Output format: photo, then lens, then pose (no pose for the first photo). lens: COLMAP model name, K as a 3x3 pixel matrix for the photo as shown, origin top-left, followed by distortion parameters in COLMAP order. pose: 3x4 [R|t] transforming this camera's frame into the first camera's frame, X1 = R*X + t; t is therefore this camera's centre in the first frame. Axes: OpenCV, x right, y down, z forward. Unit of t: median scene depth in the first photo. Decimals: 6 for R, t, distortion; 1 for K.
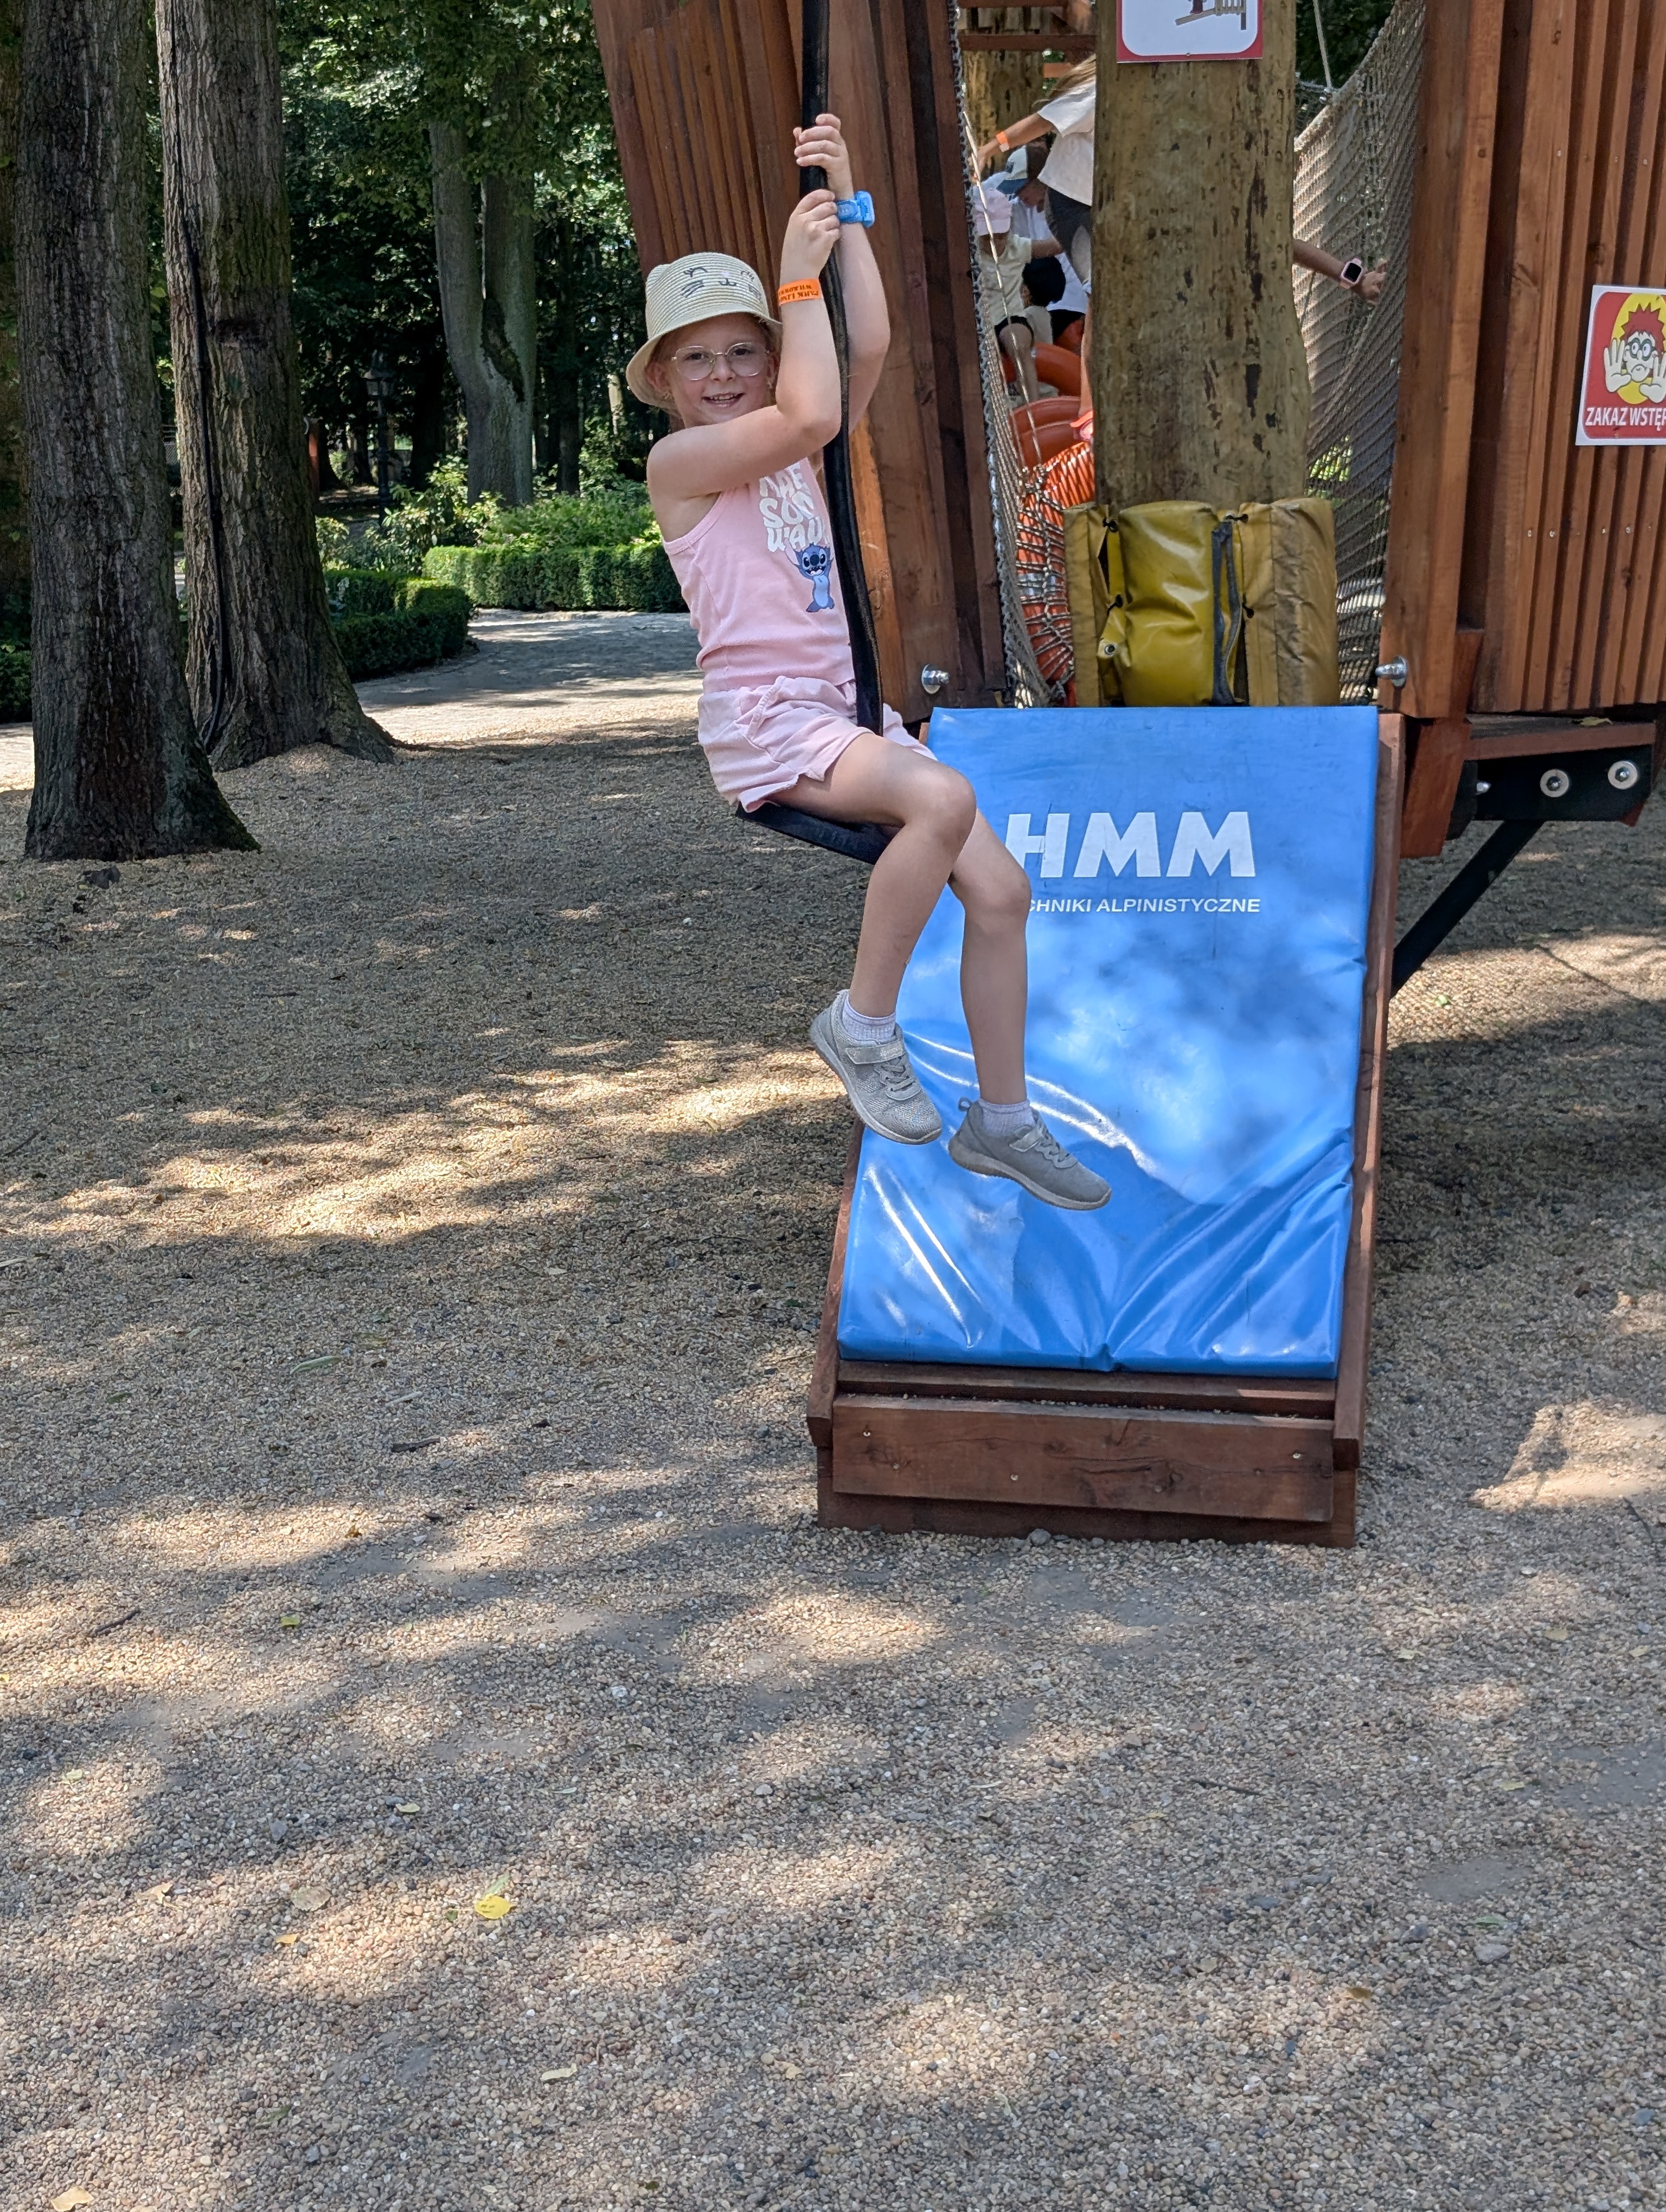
lens RADIAL K [[3539.3, 0, 865.4], [0, 3539.3, 1089.4], [0, 0, 1]] dist [0.084786, 0.000000]
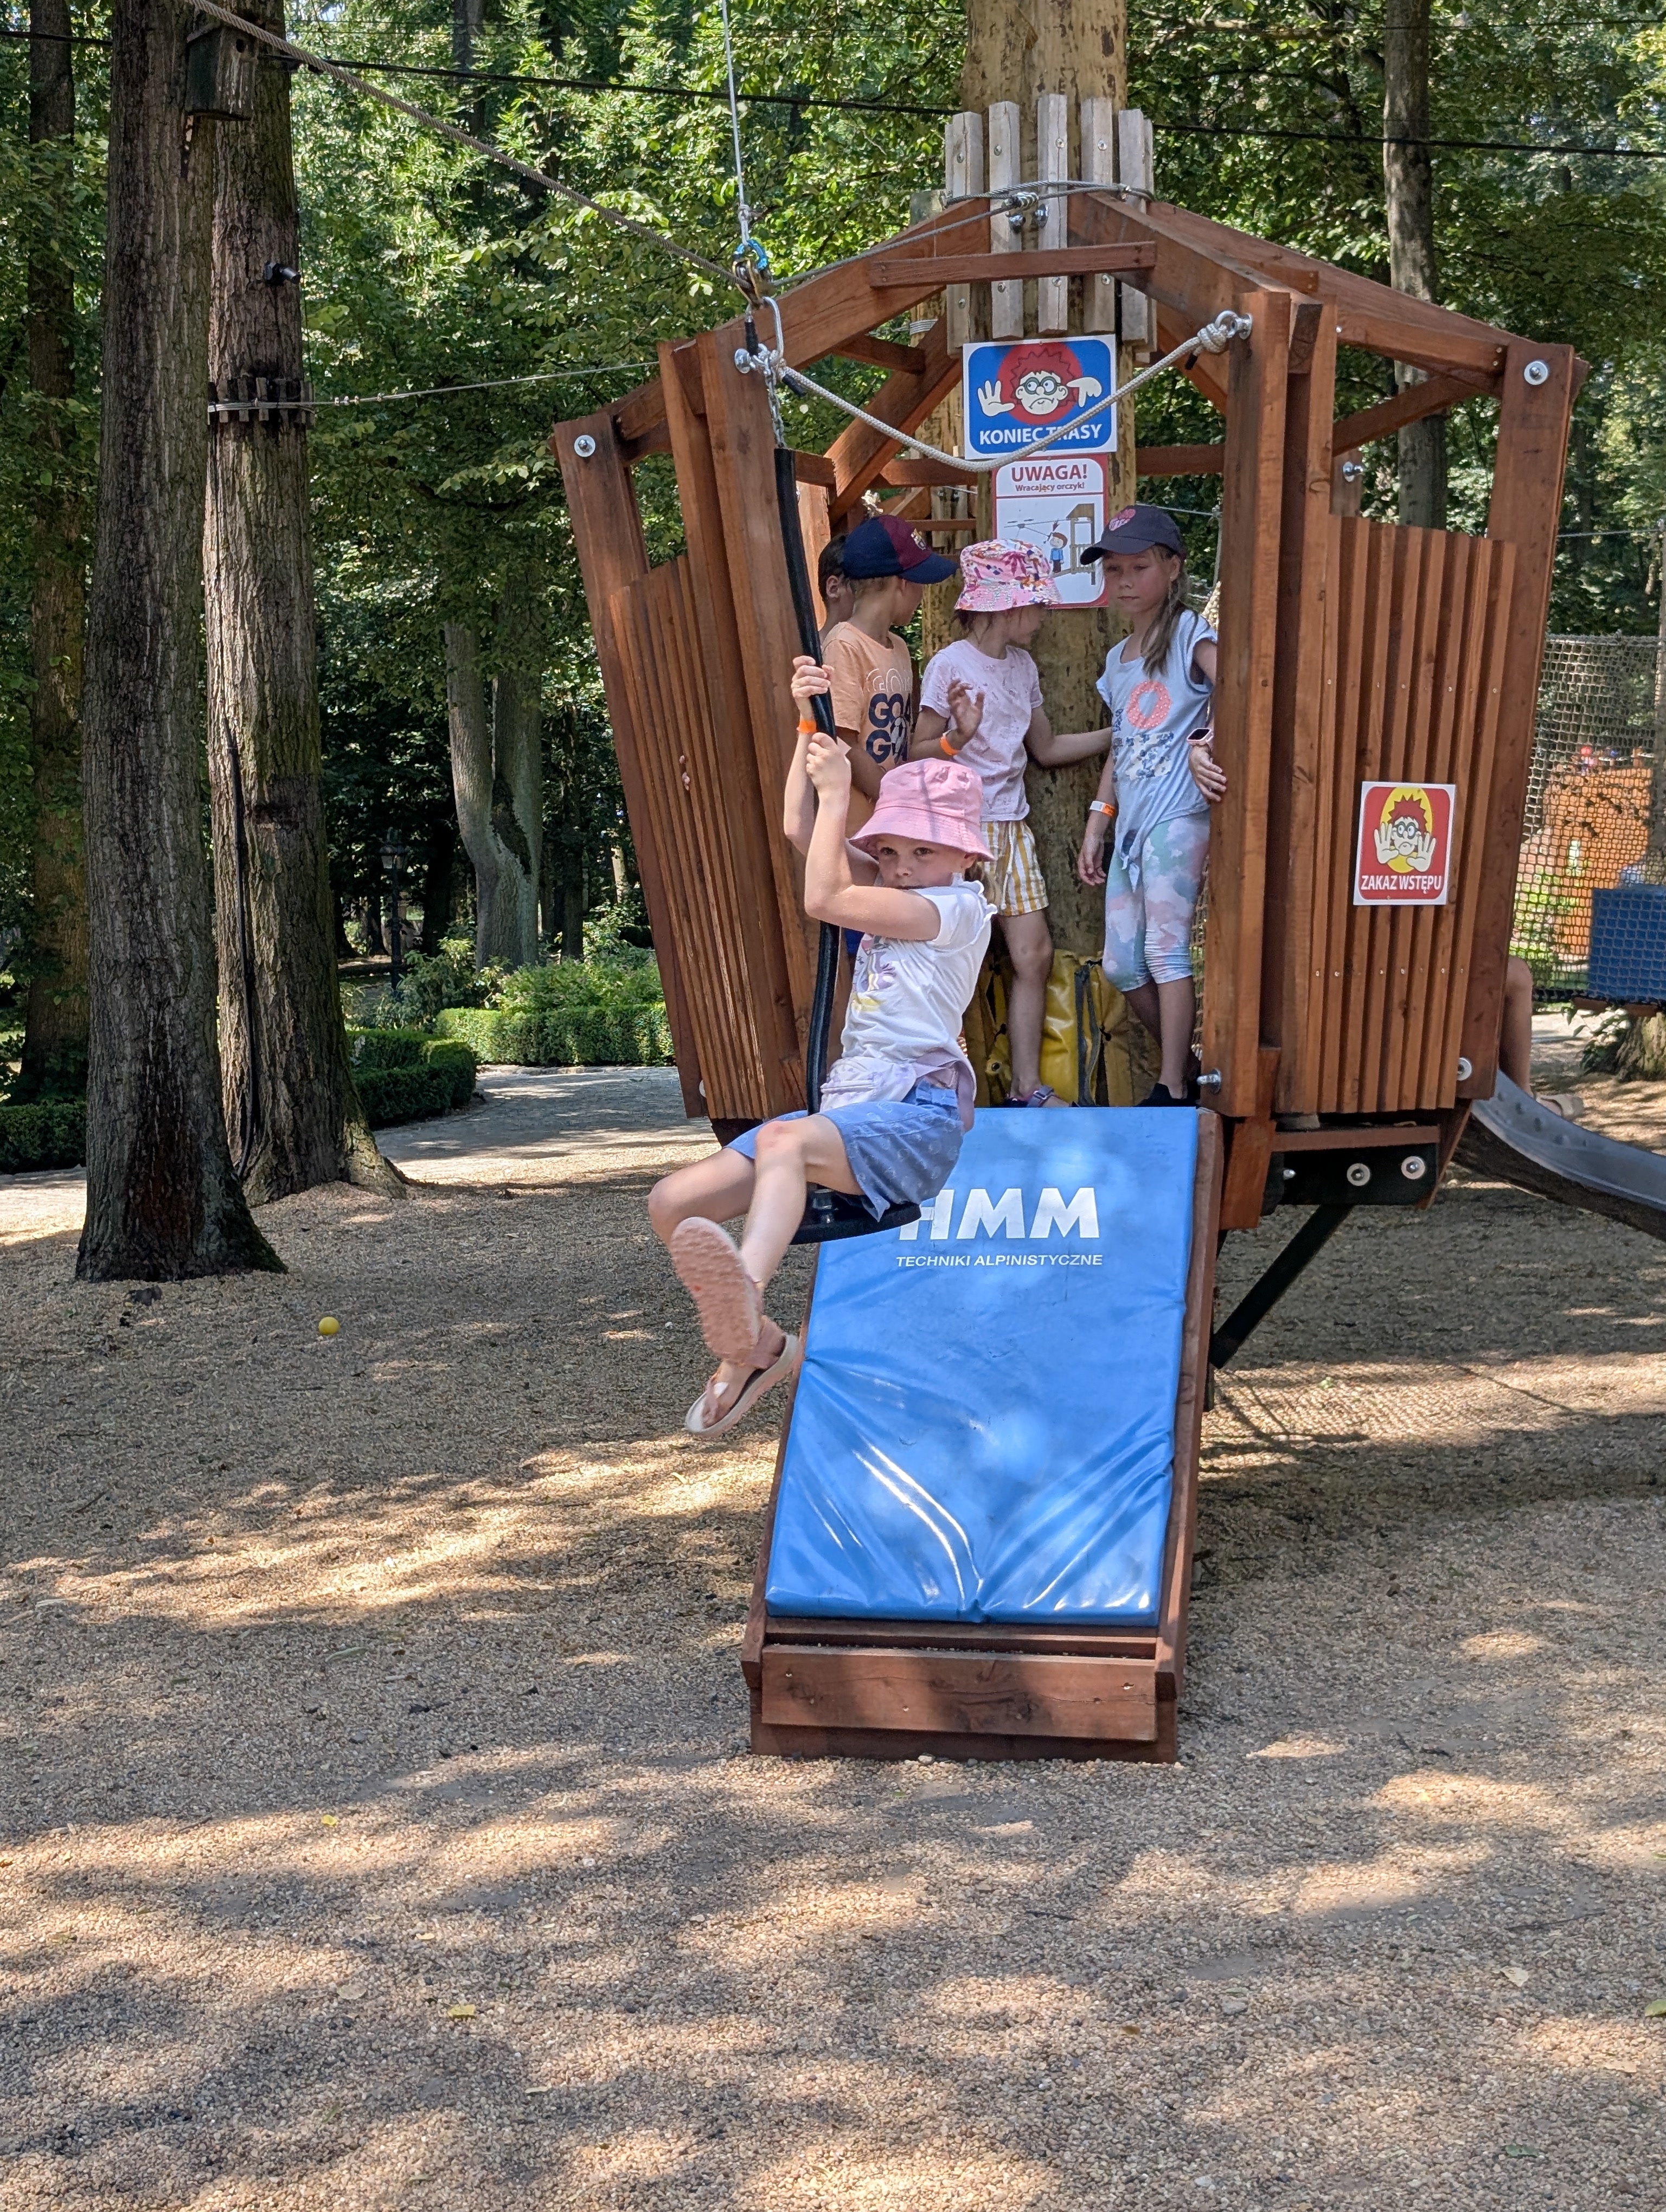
lens RADIAL K [[3539.3, 0, 841.5], [0, 3539.3, 1083.8], [0, 0, 1]] dist [0.084786, 0.000000]
pose [[0.999961, -0.005167, -0.007130, 0.020954], [0.004188, 0.991379, -0.130961, 0.038457], [0.007745, 0.130926, 0.991362, -0.200630]]
